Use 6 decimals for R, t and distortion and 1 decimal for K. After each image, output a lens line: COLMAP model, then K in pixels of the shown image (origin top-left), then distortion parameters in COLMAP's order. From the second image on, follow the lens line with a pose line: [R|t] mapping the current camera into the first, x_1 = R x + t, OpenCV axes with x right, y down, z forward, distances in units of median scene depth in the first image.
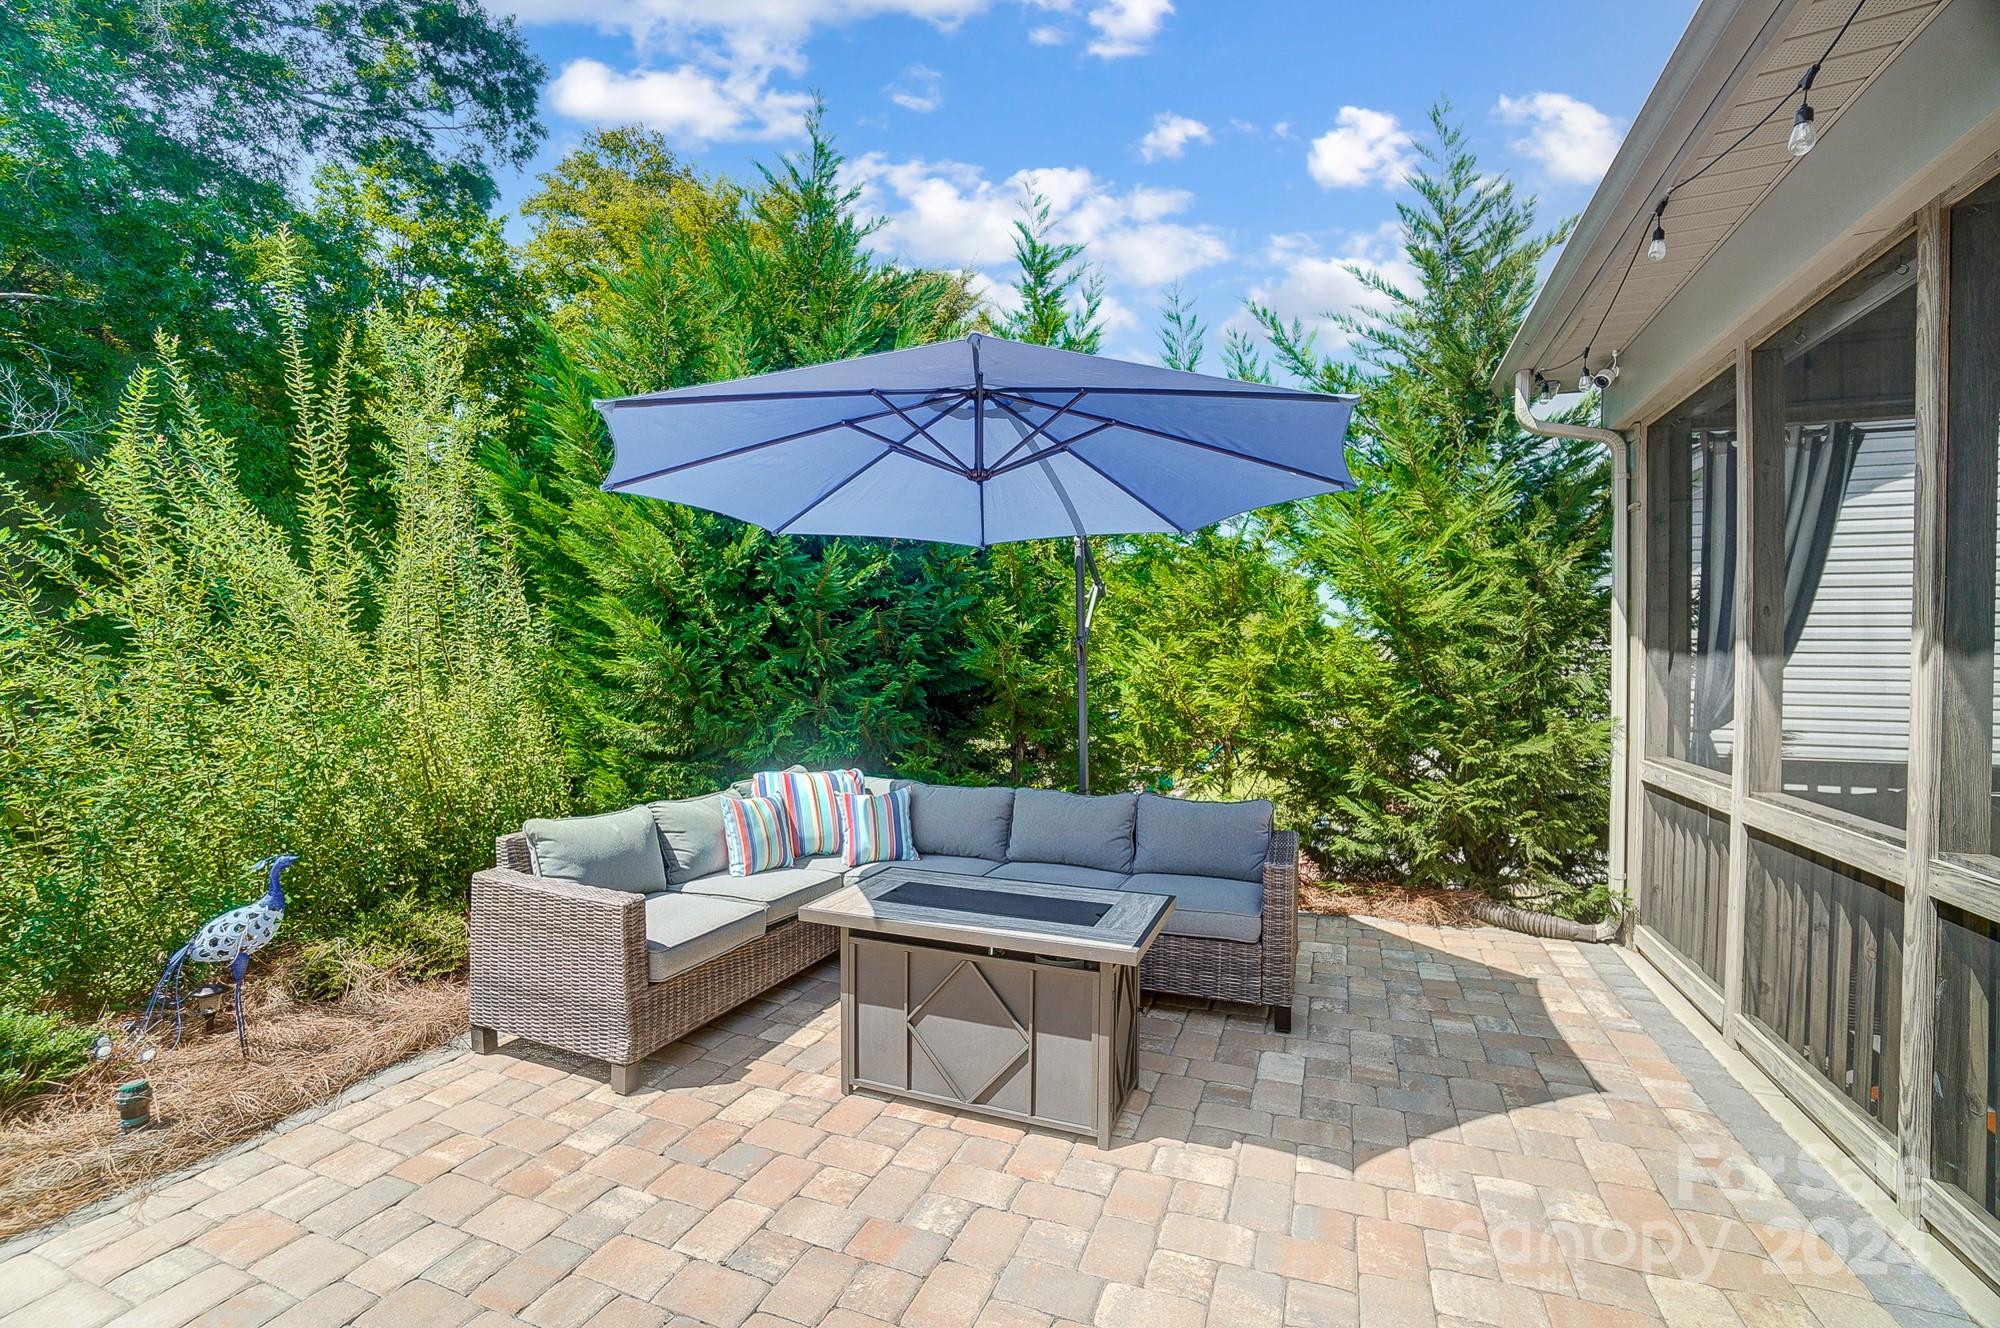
lens RADIAL K [[876.9, 0, 1000.0], [0, 876.9, 664.0], [0, 0, 1]] dist [-0.077372, 0.033516]
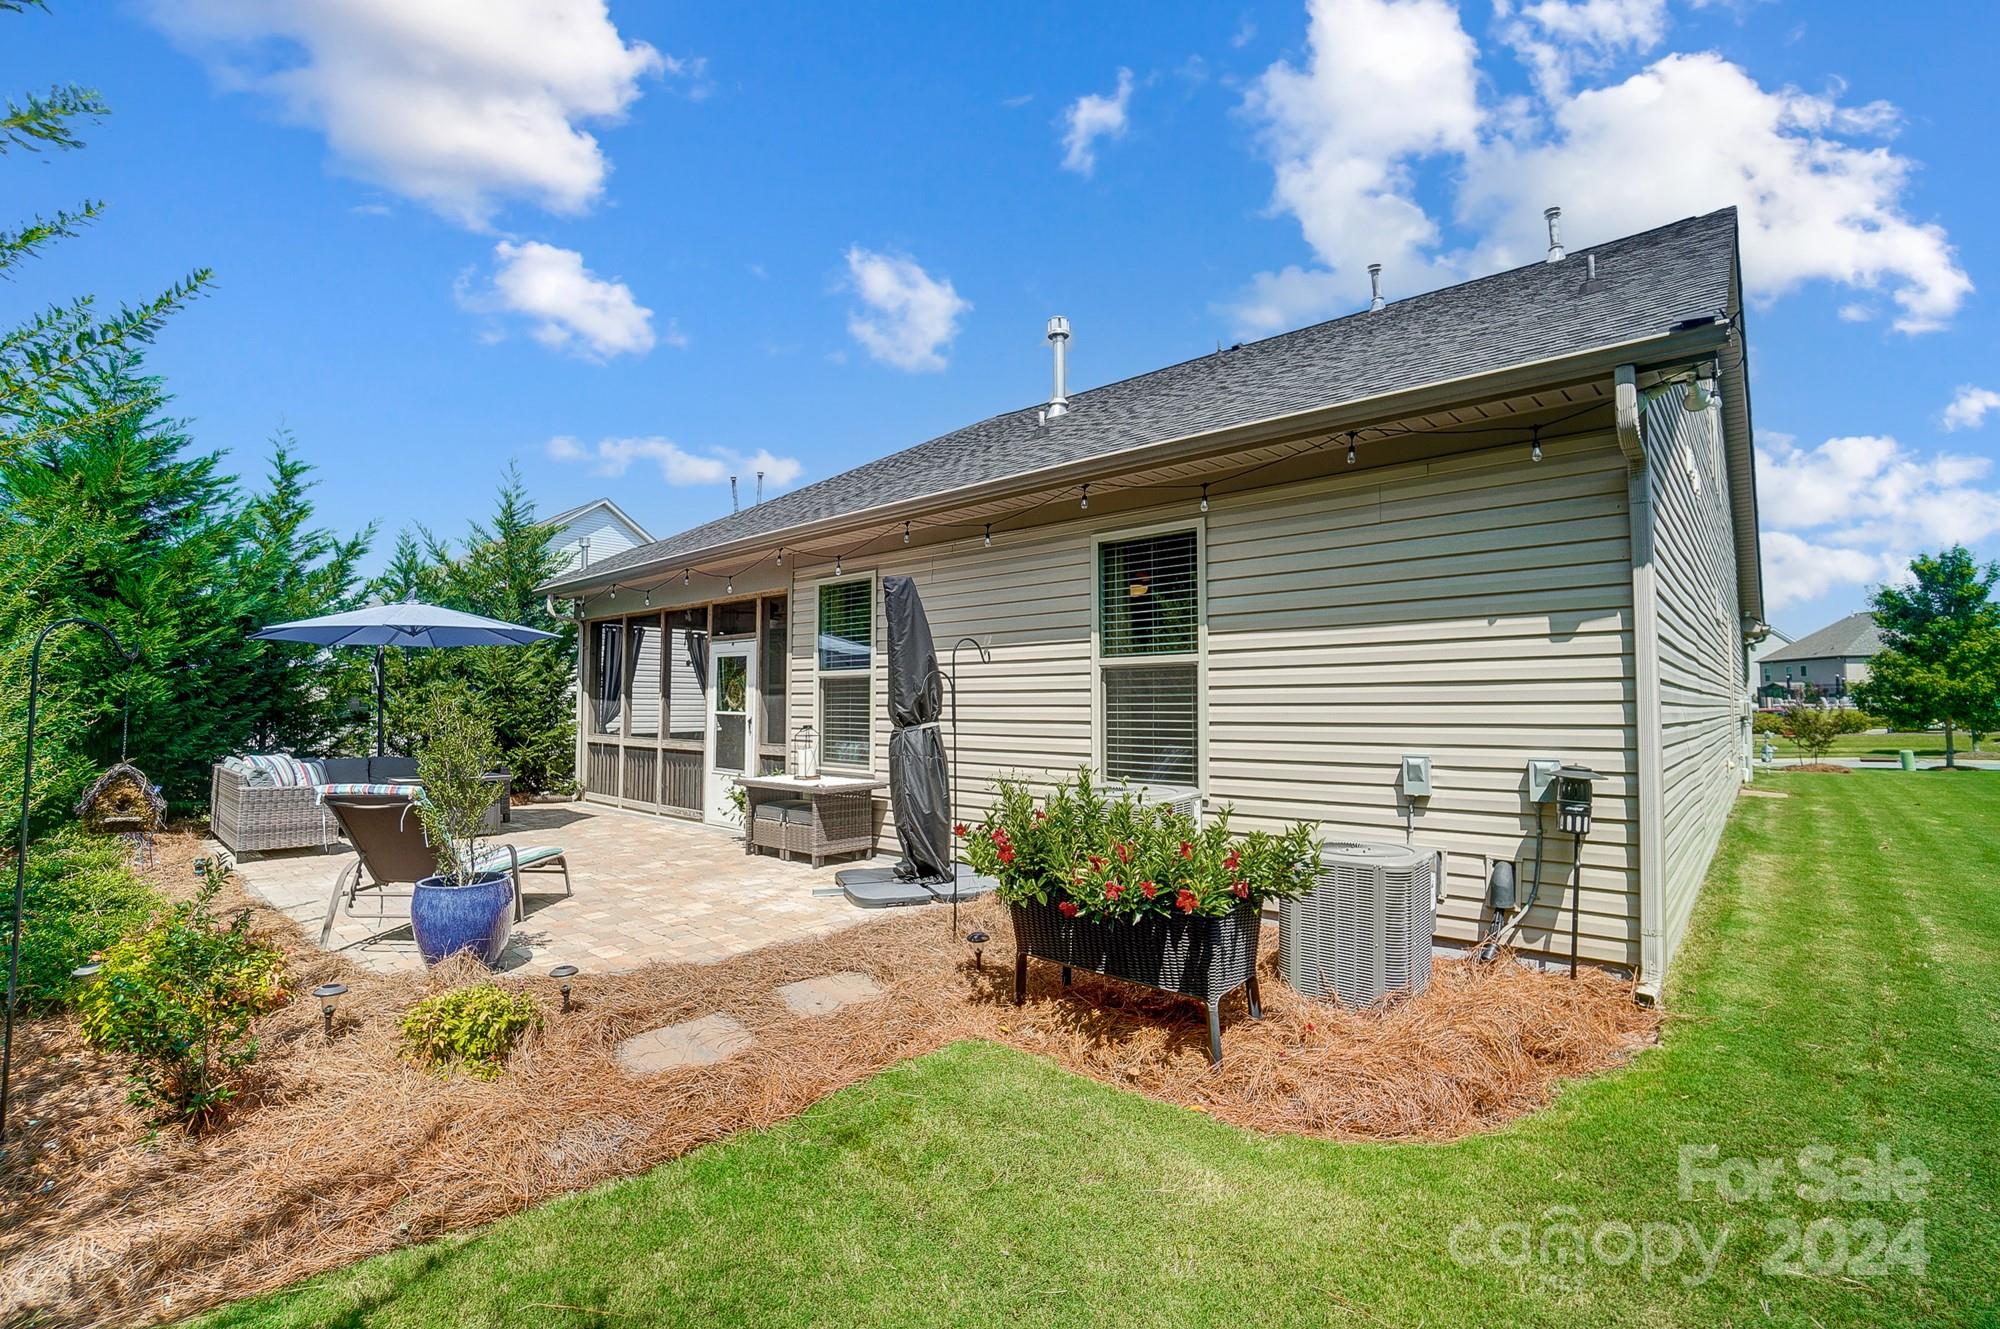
lens RADIAL K [[908.6, 0, 988.5], [0, 908.6, 672.6], [0, 0, 1]] dist [-0.059065, 0.020890]
pose [[0.357760, 0.036903, 0.933084, -1.538809], [-0.000183, 0.999222, -0.039449, 0.017875], [-0.933814, 0.013942, 0.357488, -1.311247]]
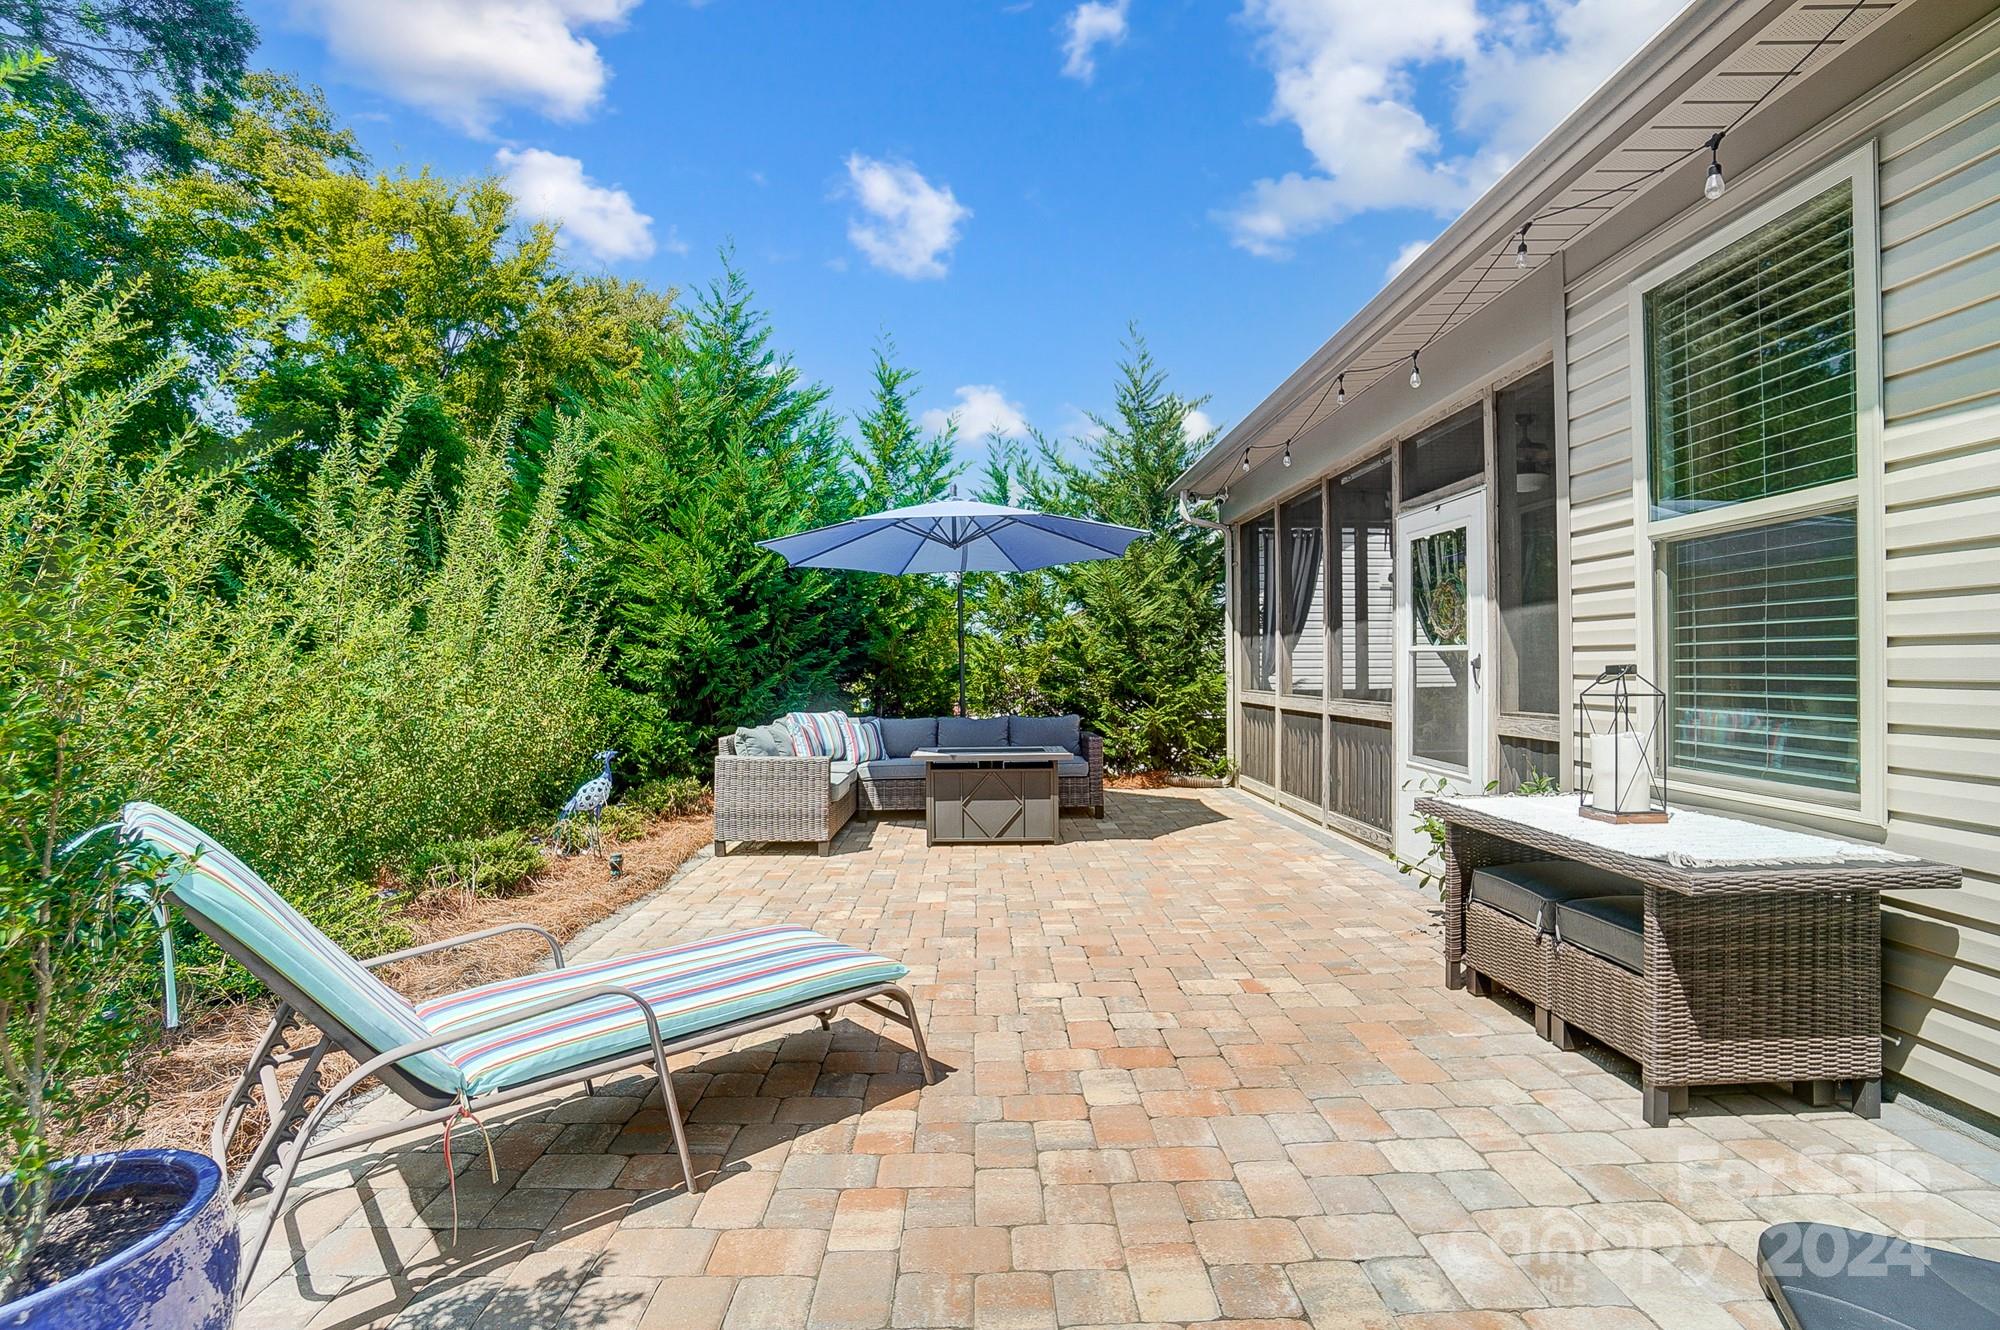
lens RADIAL K [[908.6, 0, 988.5], [0, 908.6, 673.1], [0, 0, 1]] dist [-0.059065, 0.020890]
pose [[0.923570, -0.016598, 0.383070, -0.565804], [0.016920, 0.999854, 0.002528, 0.049673], [-0.383056, 0.004147, 0.923716, -0.693137]]
